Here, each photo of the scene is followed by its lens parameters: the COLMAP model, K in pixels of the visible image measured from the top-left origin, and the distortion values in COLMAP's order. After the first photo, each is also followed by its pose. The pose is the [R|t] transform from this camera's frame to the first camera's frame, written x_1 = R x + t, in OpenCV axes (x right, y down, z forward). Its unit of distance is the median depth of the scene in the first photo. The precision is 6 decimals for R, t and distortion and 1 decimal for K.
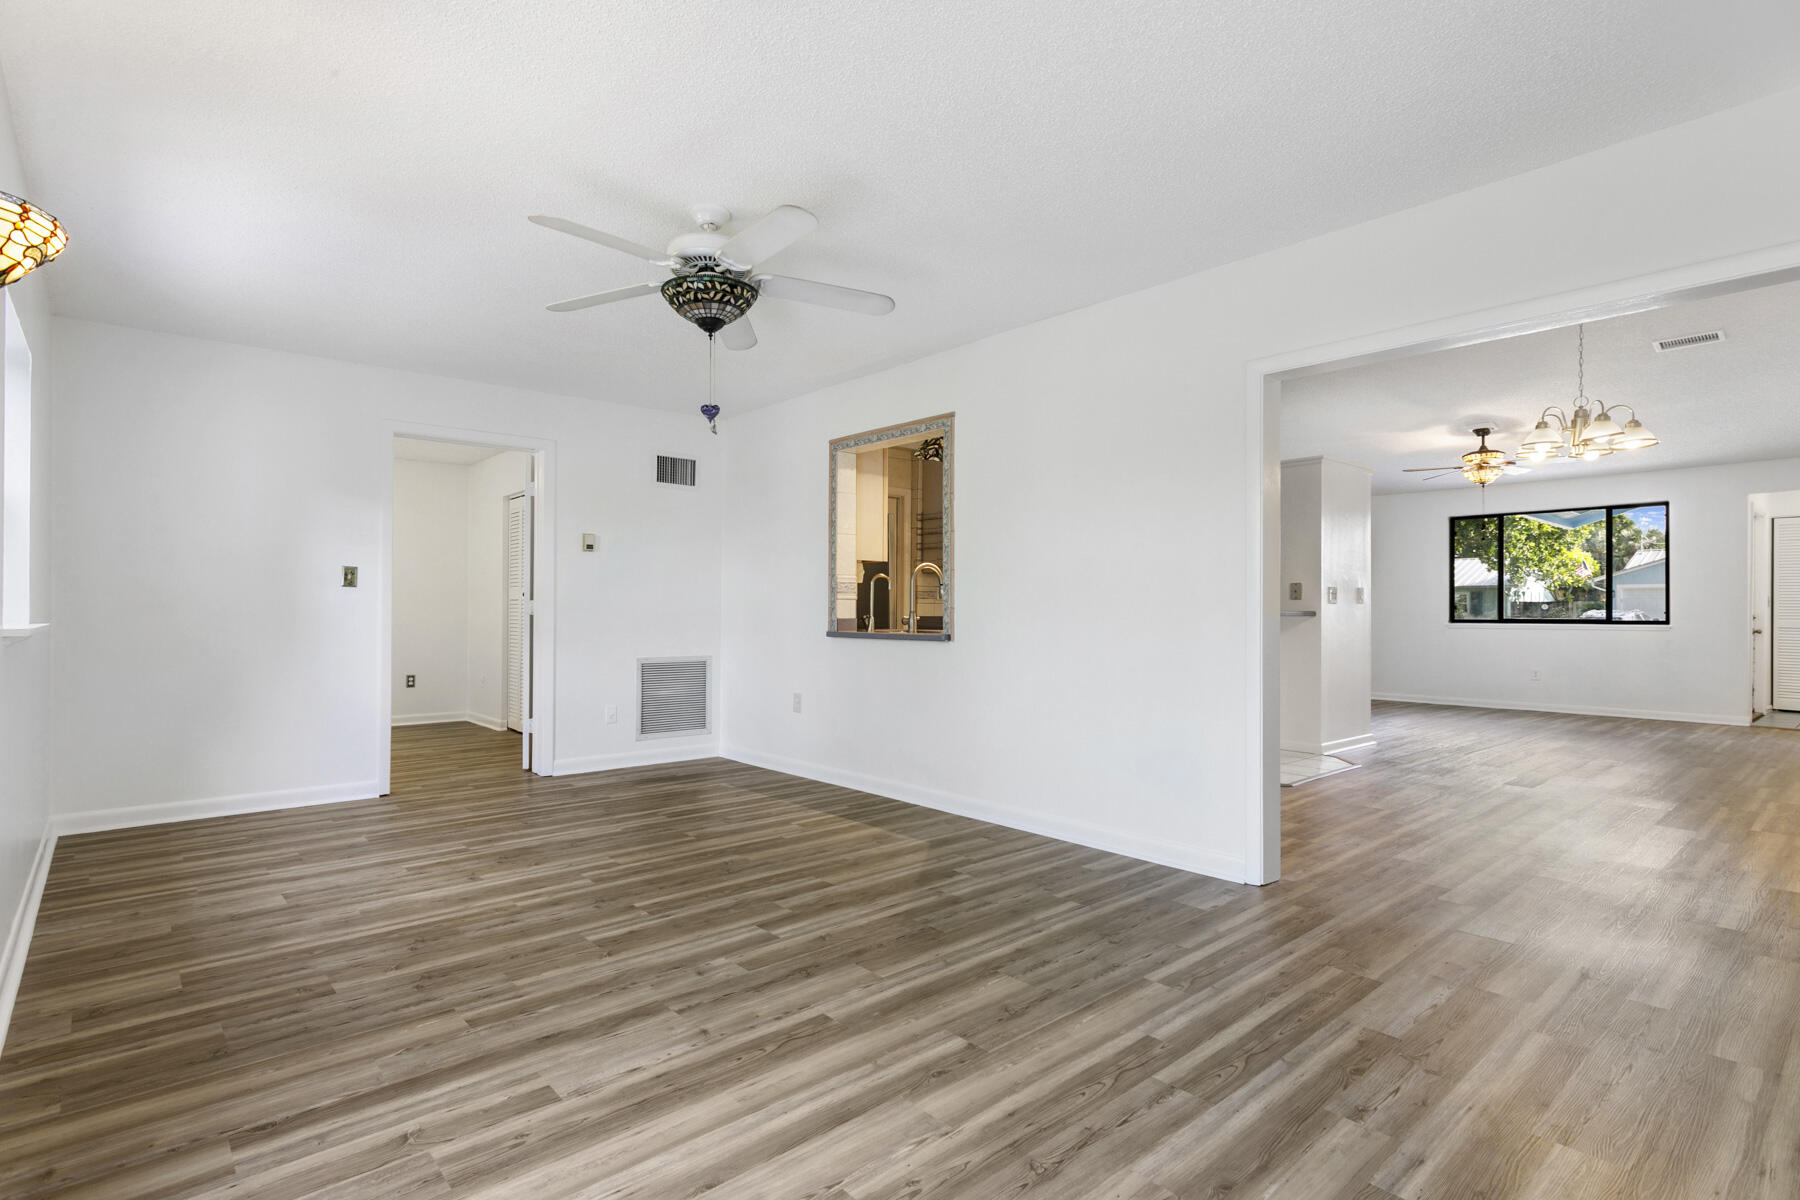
lens RADIAL K [[859.7, 0, 858.2], [0, 859.7, 599.4], [0, 0, 1]] dist [0.000458, -0.000205]
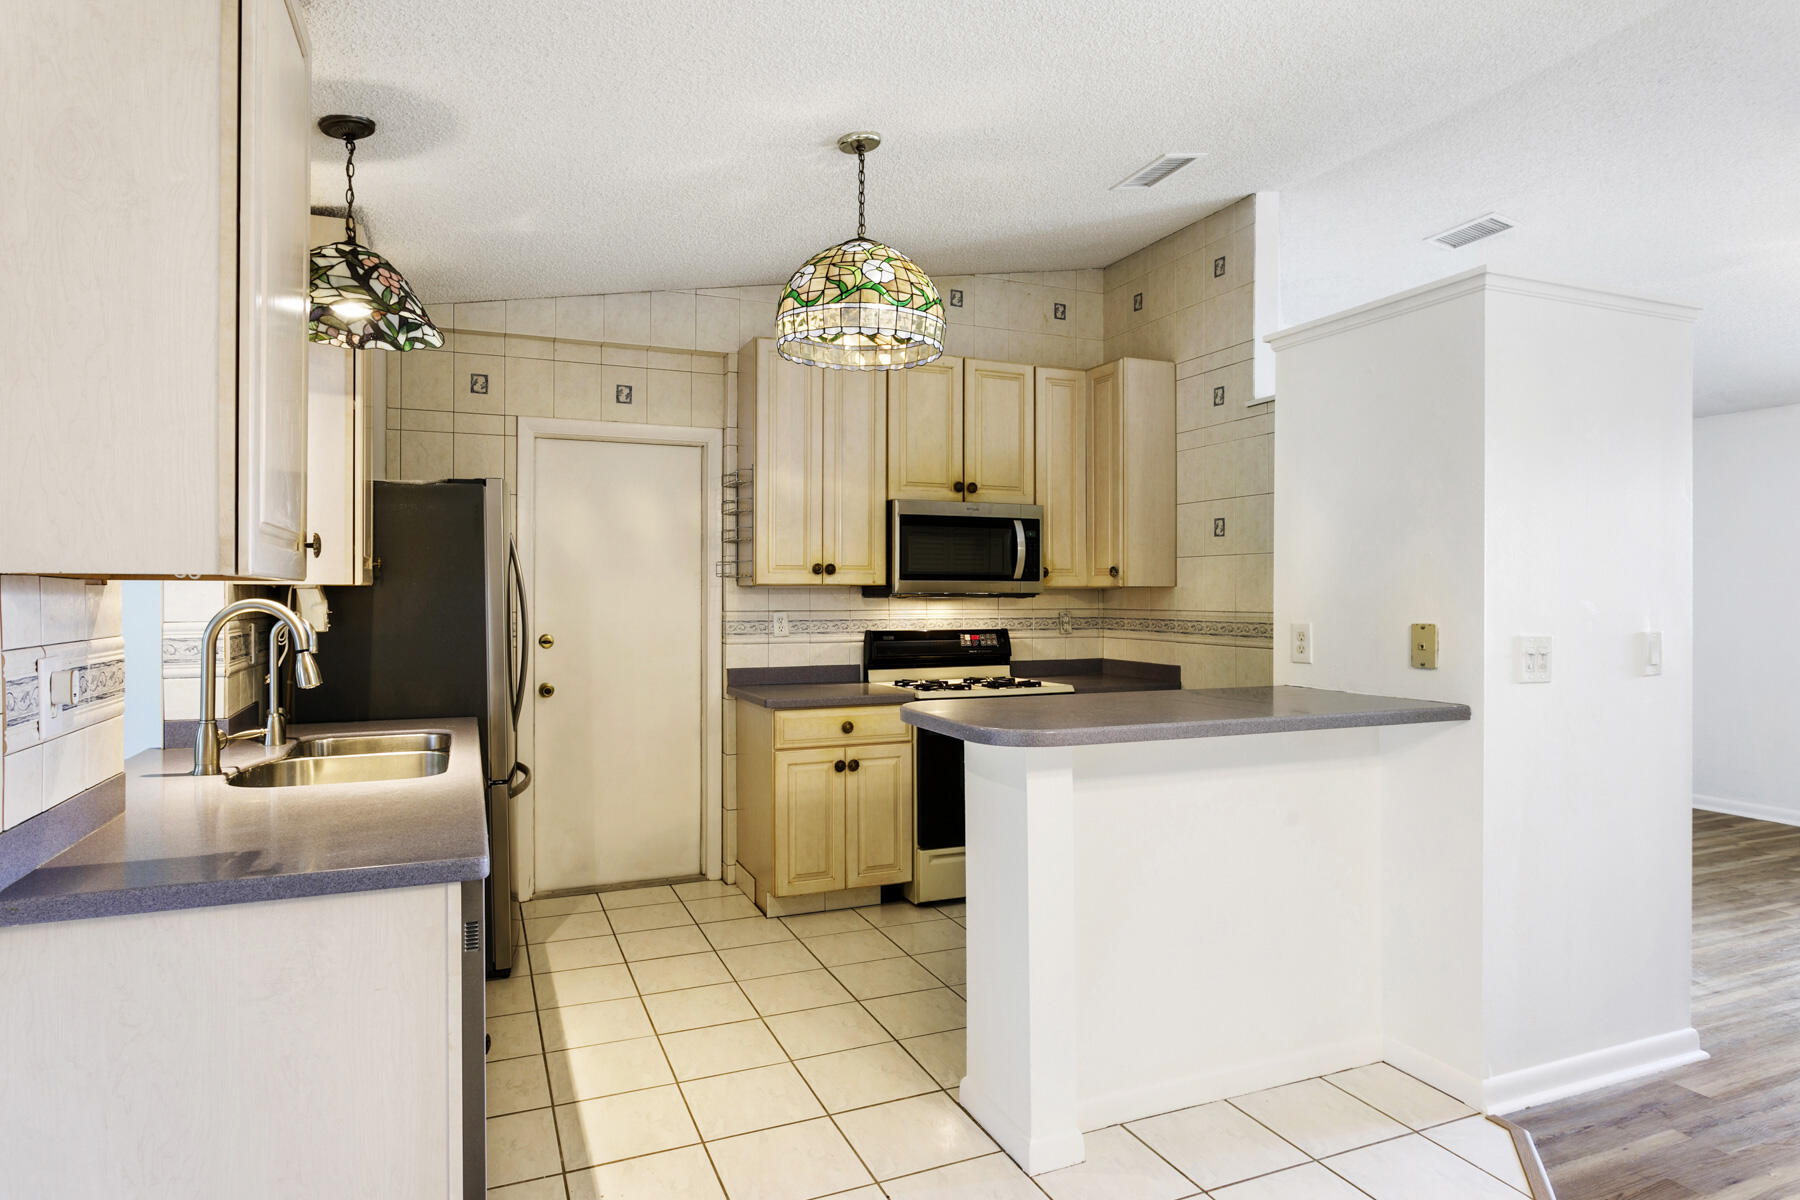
lens RADIAL K [[1005.7, 0, 890.2], [0, 1005.7, 593.3], [0, 0, 1]] dist [-0.005263, -0.000063]
pose [[0.955969, -0.005725, -0.293411, 0.854888], [0.009535, 0.999888, 0.011556, -0.080407], [0.293312, -0.013844, 0.955917, 1.081331]]
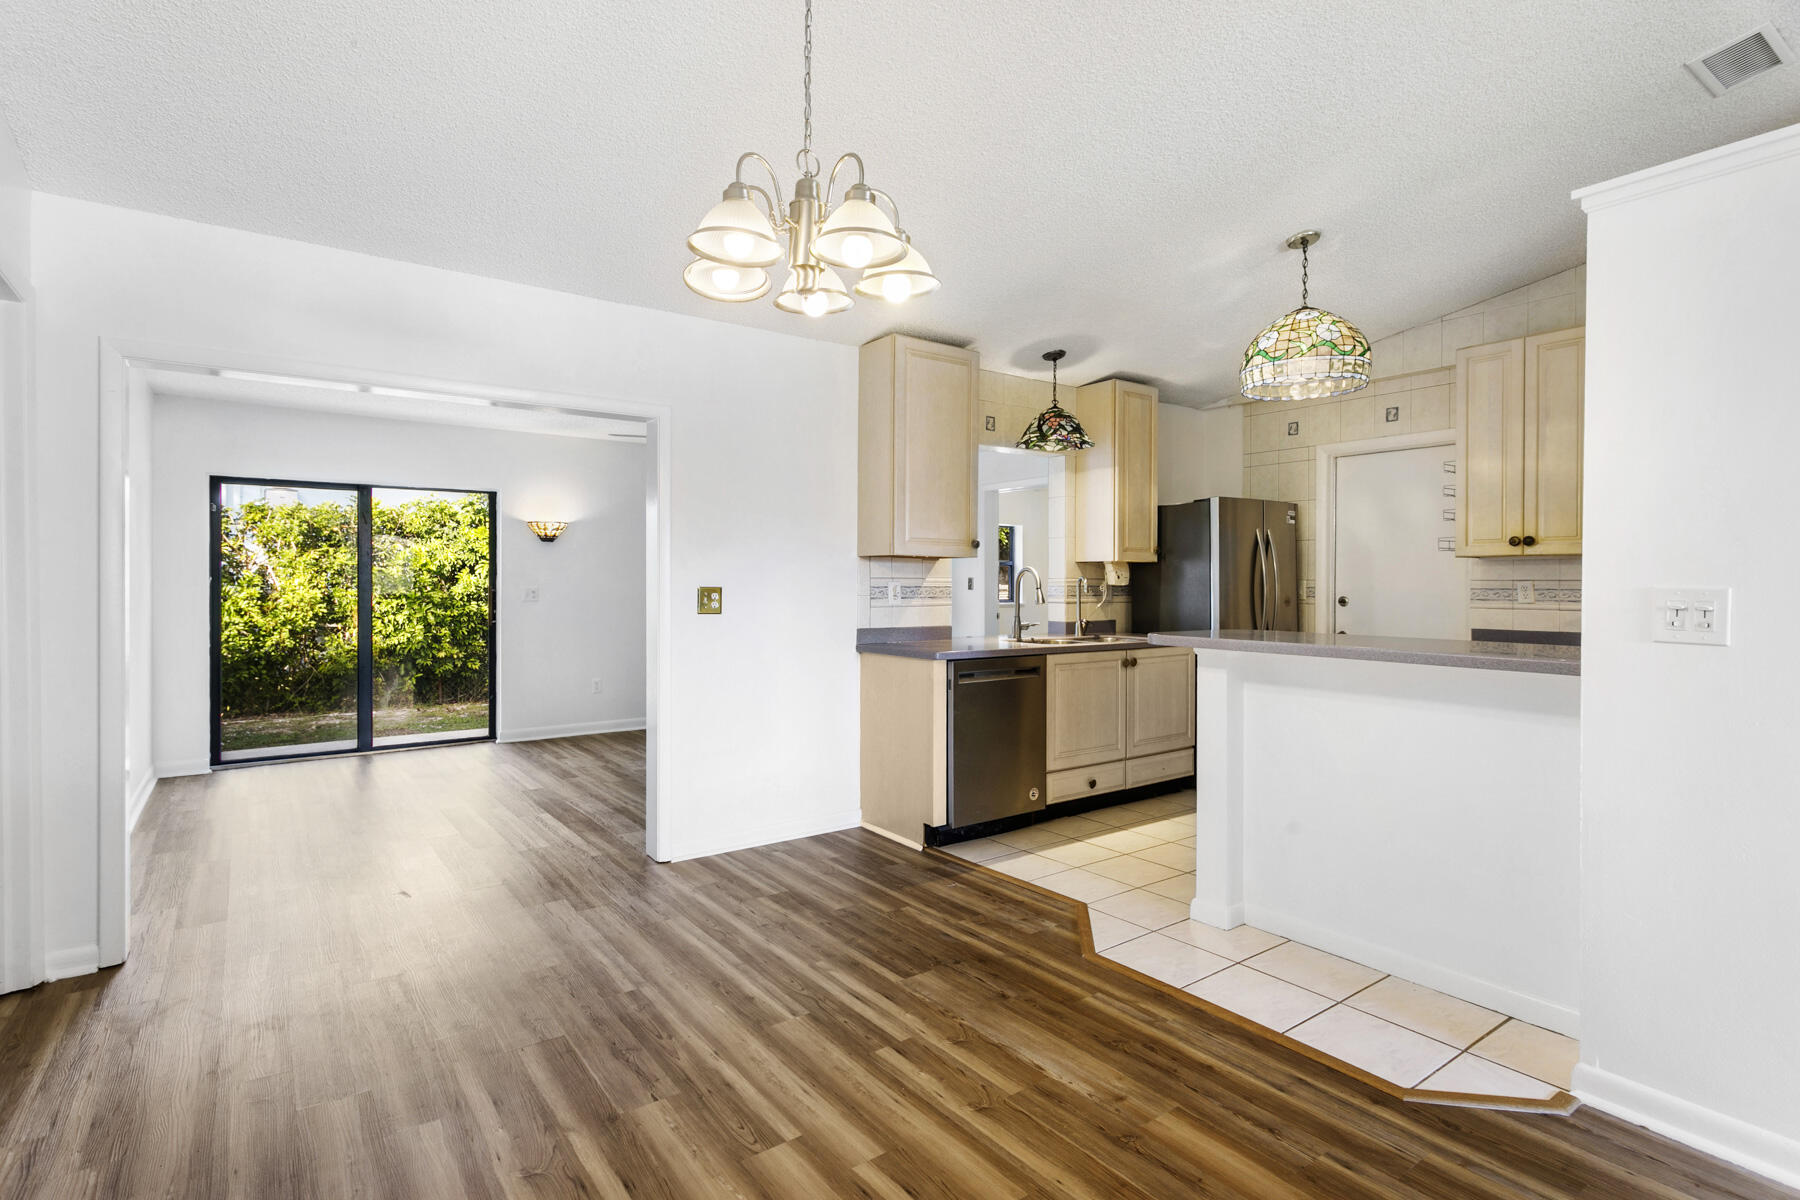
lens RADIAL K [[893.6, 0, 916.6], [0, 893.6, 590.6], [0, 0, 1]] dist [-0.001824, -0.000480]
pose [[-0.048810, 0.003345, -0.998802, 1.820795], [0.010463, 0.999941, 0.002837, -0.033933], [0.998753, -0.010312, -0.048842, 1.550709]]
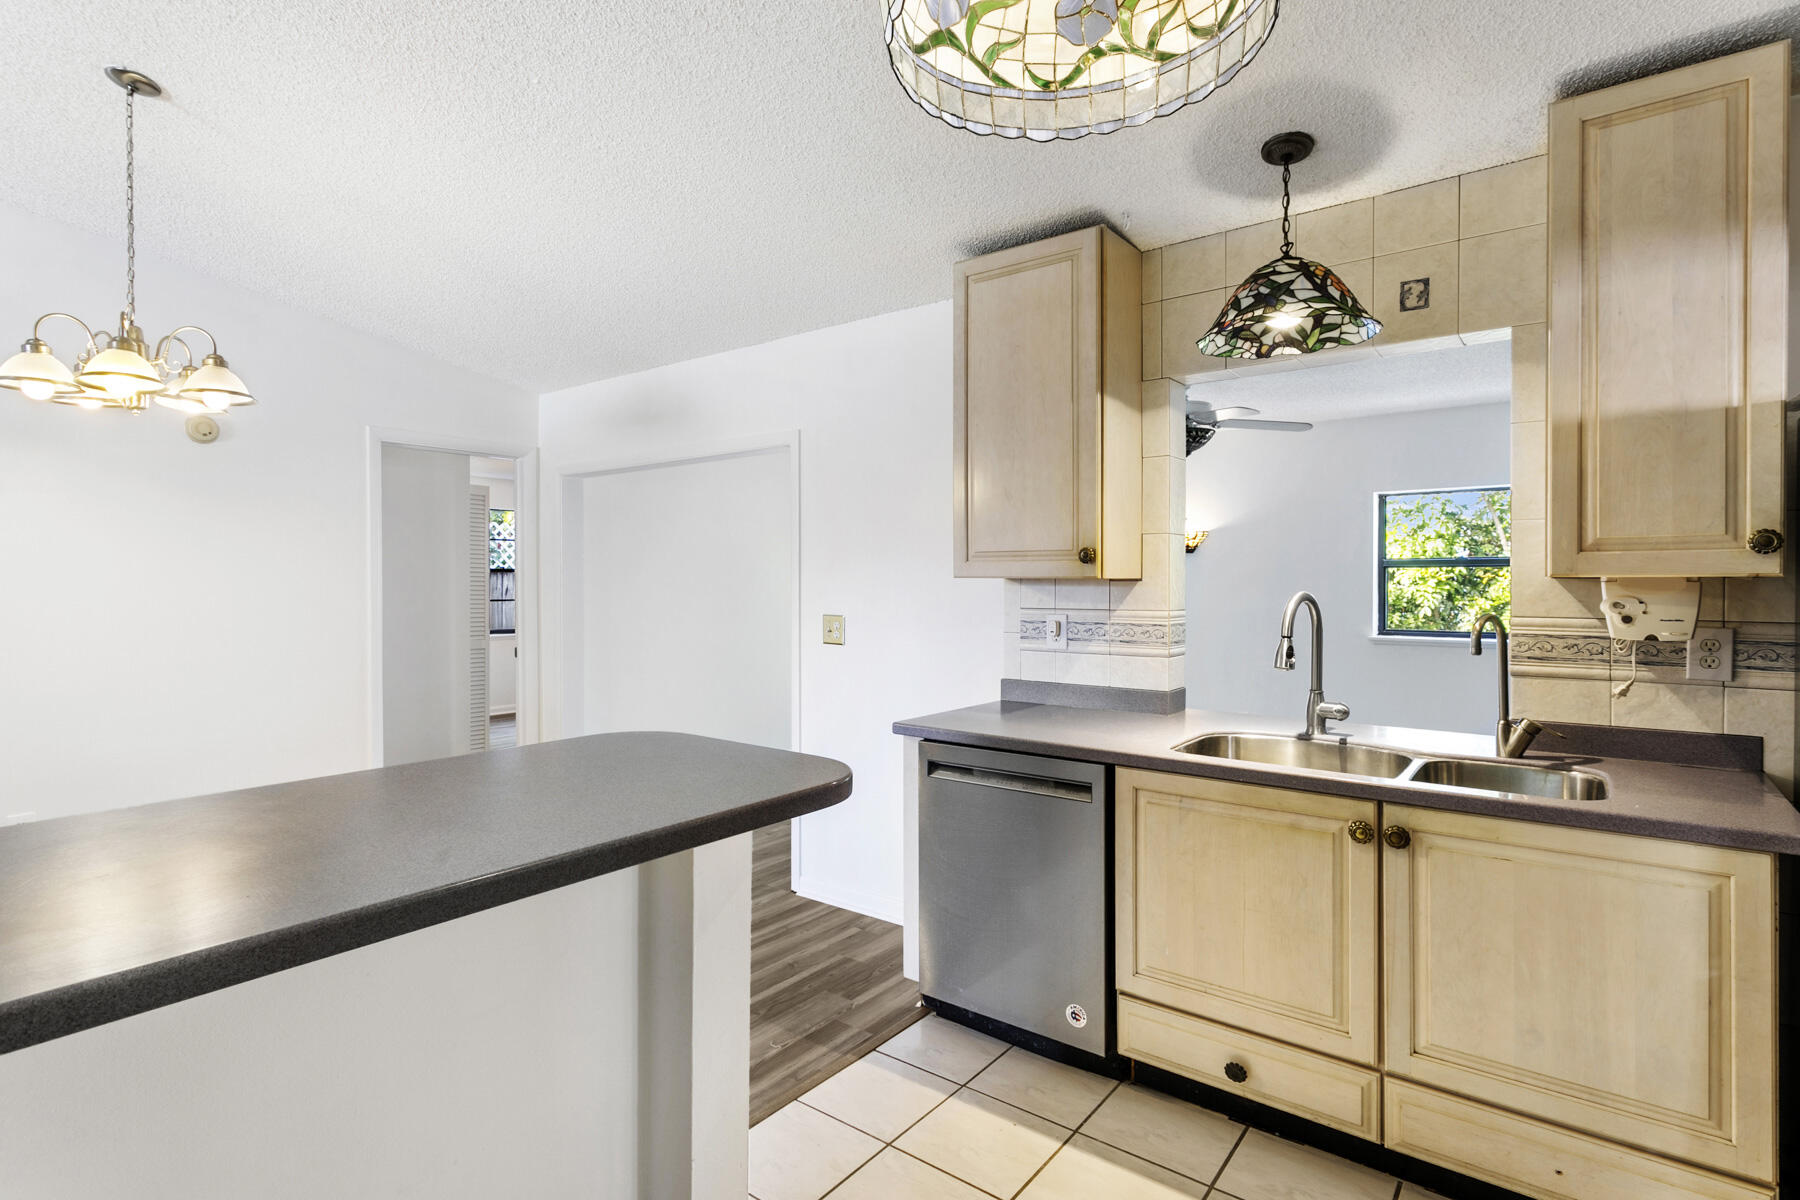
lens RADIAL K [[893.8, 0, 874.4], [0, 893.8, 591.0], [0, 0, 1]] dist [-0.004547, -0.000405]
pose [[-0.978288, -0.002782, -0.207230, 0.700355], [-0.002584, 0.999996, -0.001229, -0.070151], [0.207233, -0.000667, -0.978291, 2.398863]]
